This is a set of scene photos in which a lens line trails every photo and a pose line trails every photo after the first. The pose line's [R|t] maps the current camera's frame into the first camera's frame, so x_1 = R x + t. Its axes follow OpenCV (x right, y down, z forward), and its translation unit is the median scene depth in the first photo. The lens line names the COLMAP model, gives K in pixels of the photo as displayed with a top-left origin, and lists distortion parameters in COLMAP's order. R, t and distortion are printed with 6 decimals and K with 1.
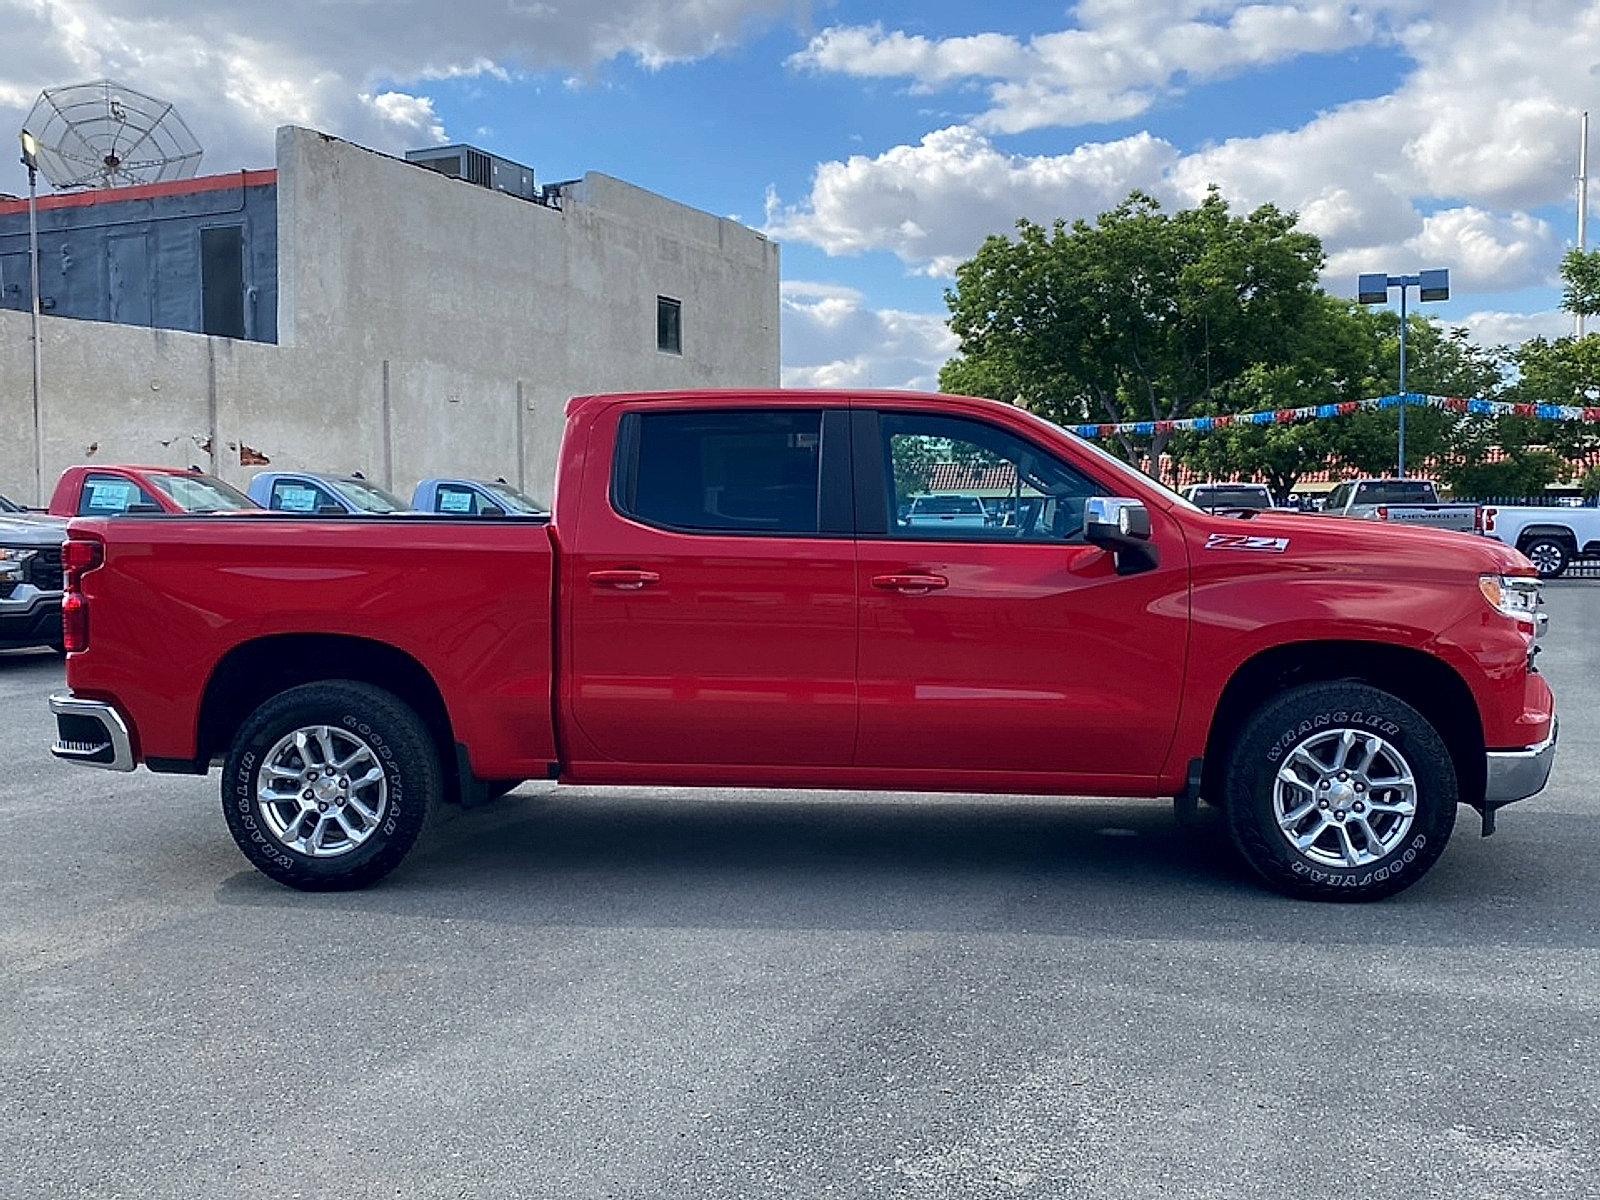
lens RADIAL K [[1569.9, 0, 801.3], [0, 1569.9, 574.1], [0, 0, 1]] dist [0.023108, -0.029850]
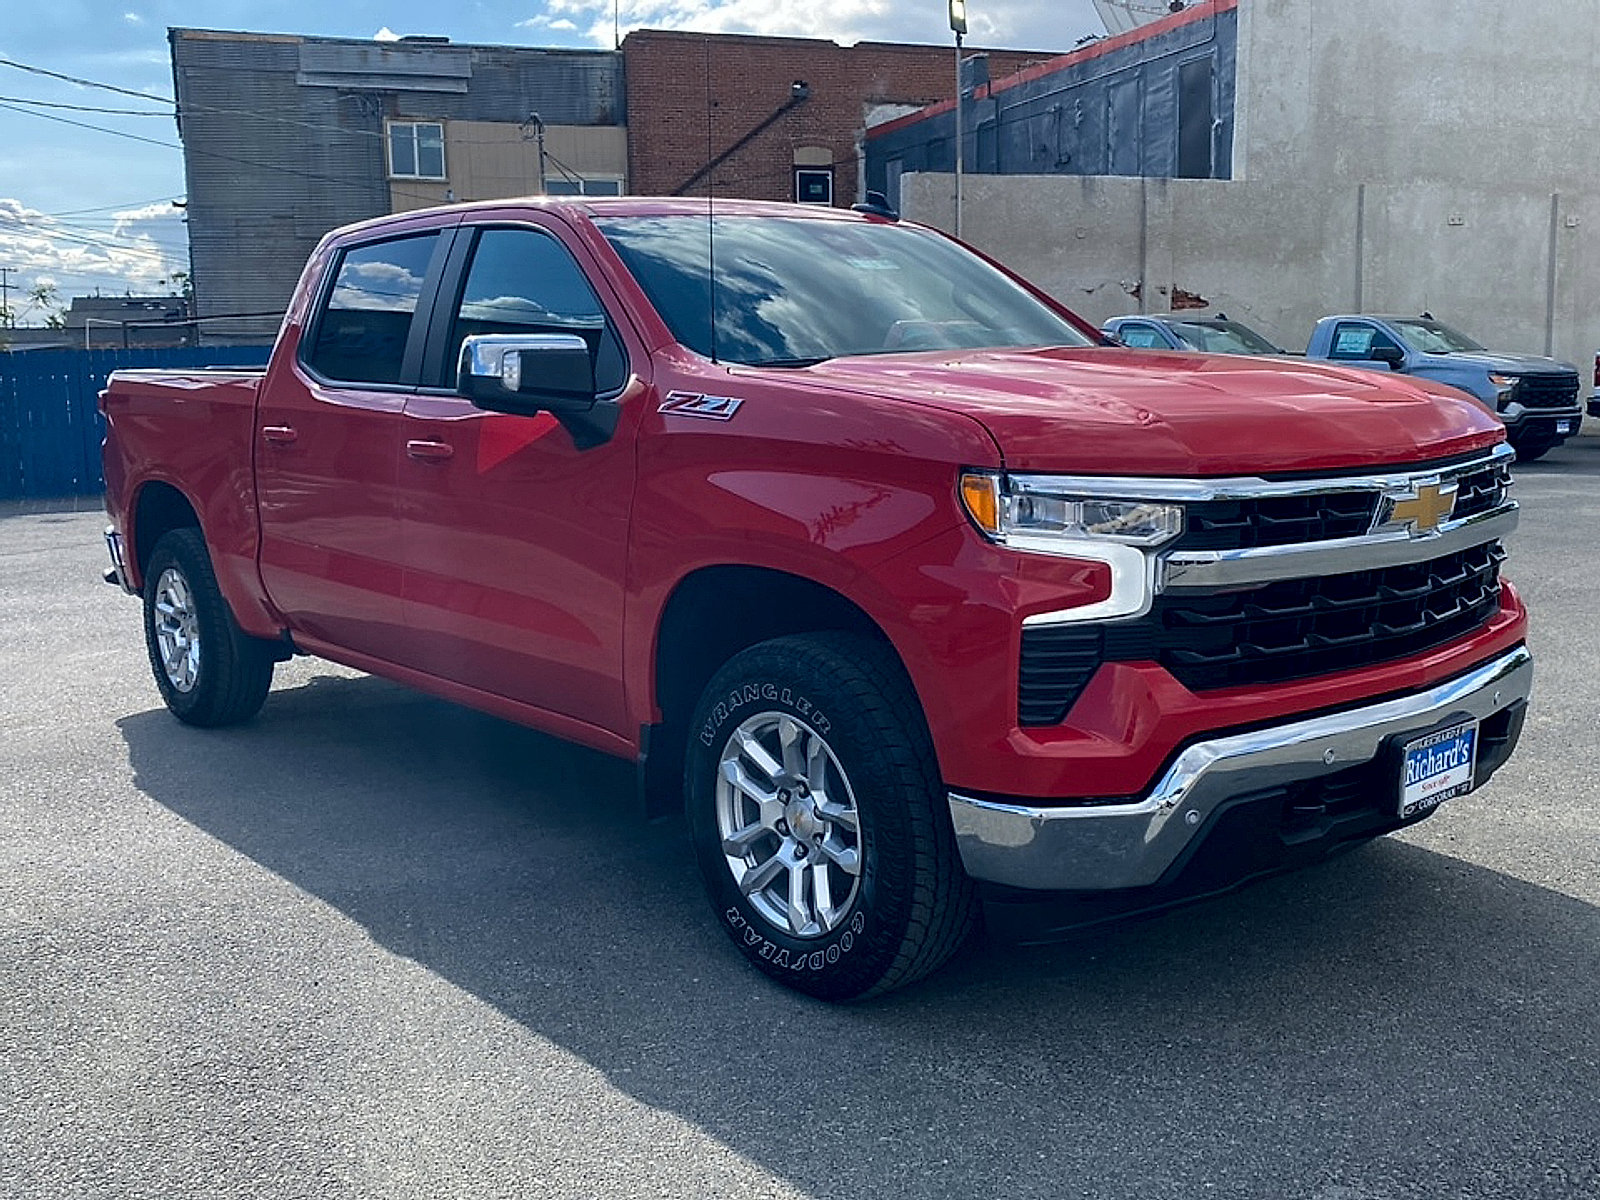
lens RADIAL K [[1566.4, 0, 803.9], [0, 1566.4, 571.2], [0, 0, 1]] dist [0.063312, -0.119370]
pose [[0.712995, 0.081161, -0.696456, 0.160743], [-0.013180, 0.994654, 0.102418, -0.003917], [0.701045, -0.063844, 0.710254, 0.120617]]
